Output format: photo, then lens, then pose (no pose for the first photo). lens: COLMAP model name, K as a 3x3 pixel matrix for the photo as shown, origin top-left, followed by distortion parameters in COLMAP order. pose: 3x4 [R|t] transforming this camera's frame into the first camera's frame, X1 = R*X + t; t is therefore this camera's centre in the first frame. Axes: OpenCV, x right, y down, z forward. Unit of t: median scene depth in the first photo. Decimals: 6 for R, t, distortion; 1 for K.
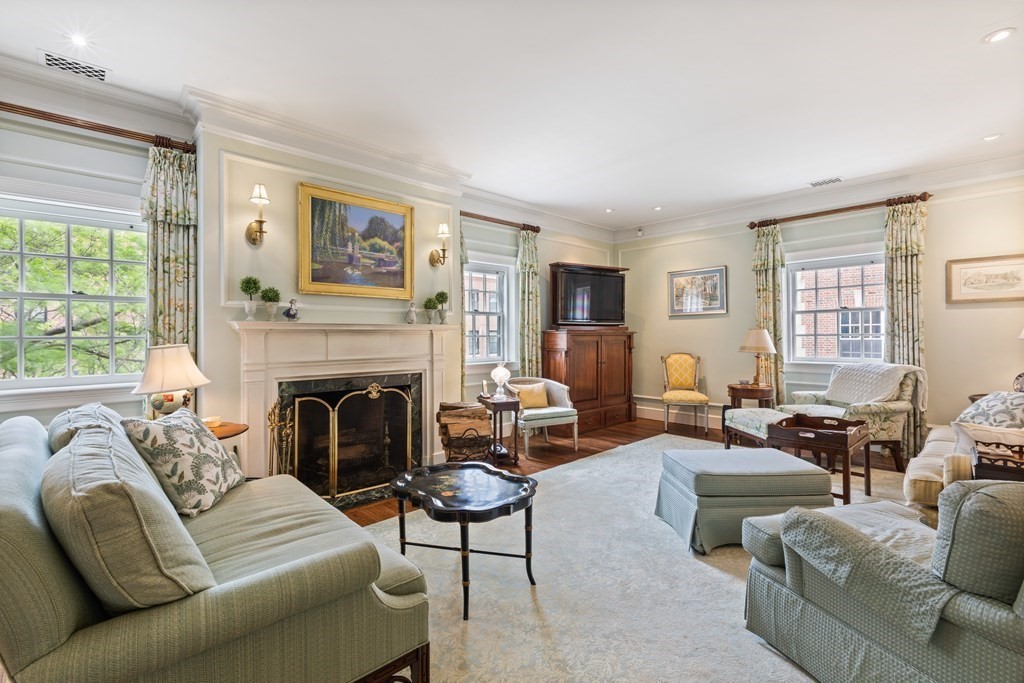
lens RADIAL K [[458.1, 0, 513.1], [0, 458.1, 332.0], [0, 0, 1]] dist [0.004408, -0.001961]
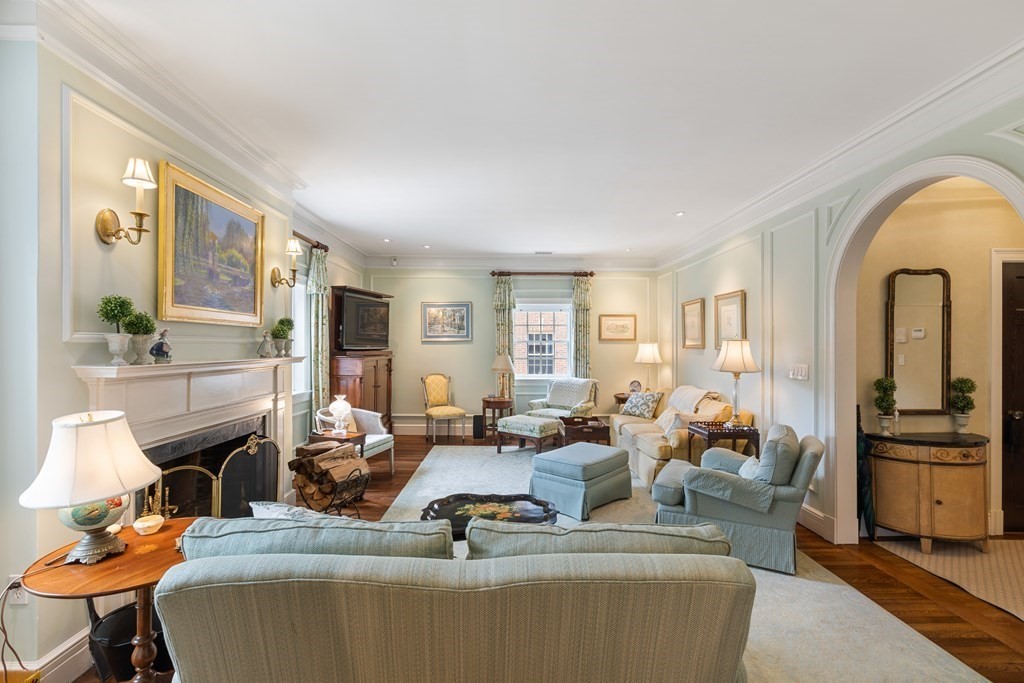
lens RADIAL K [[458.1, 0, 511.9], [0, 458.1, 345.7], [0, 0, 1]] dist [0.004408, -0.001961]
pose [[0.680853, 0.007614, 0.732381, -0.527898], [-0.014392, 0.999892, 0.002984, -0.047783], [-0.732279, -0.012572, 0.680889, 0.116215]]
